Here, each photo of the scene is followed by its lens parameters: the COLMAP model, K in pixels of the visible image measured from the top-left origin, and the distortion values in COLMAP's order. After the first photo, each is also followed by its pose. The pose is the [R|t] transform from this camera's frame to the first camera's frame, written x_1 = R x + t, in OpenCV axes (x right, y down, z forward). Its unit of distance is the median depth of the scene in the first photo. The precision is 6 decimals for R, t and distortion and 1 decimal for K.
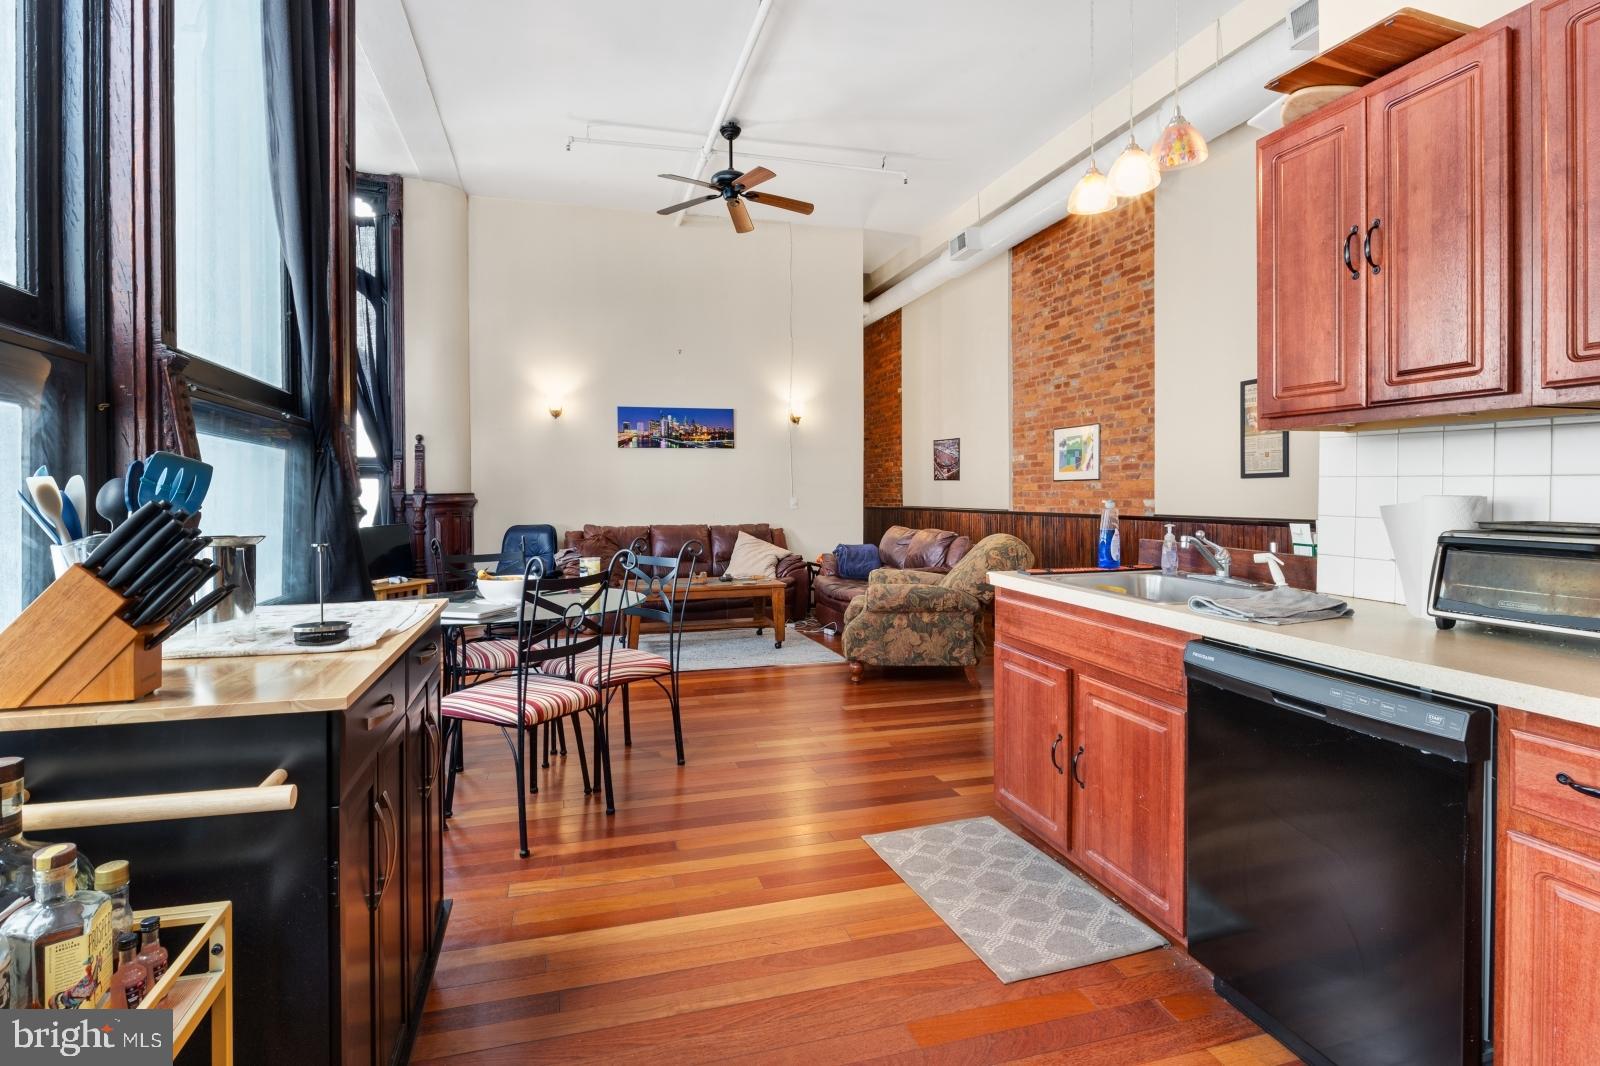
lens RADIAL K [[801.1, 0, 800.8], [0, 801.1, 495.2], [0, 0, 1]] dist [-0.000046, 0.000259]
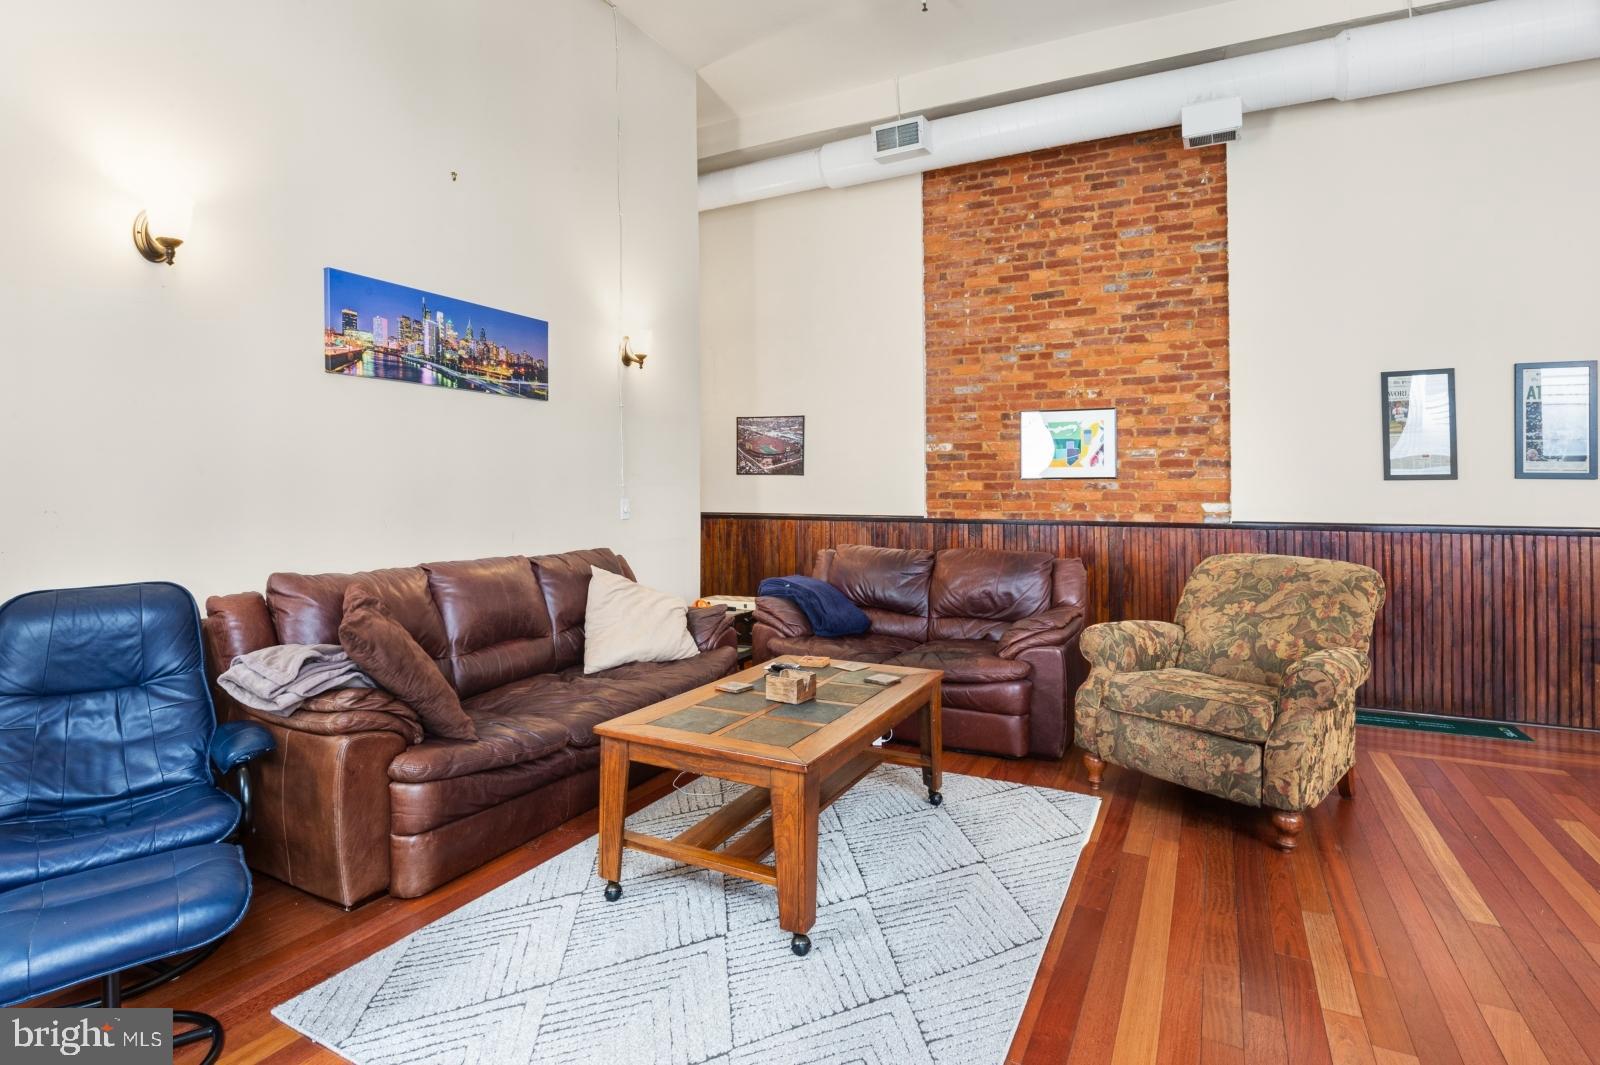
lens RADIAL K [[809.3, 0, 799.2], [0, 809.3, 479.9], [0, 0, 1]] dist [0.000406, 0.000053]
pose [[0.682800, 0.019142, 0.730354, -0.407646], [-0.006026, 0.999770, -0.020569, 0.000919], [-0.730580, 0.009644, 0.682759, 0.635166]]
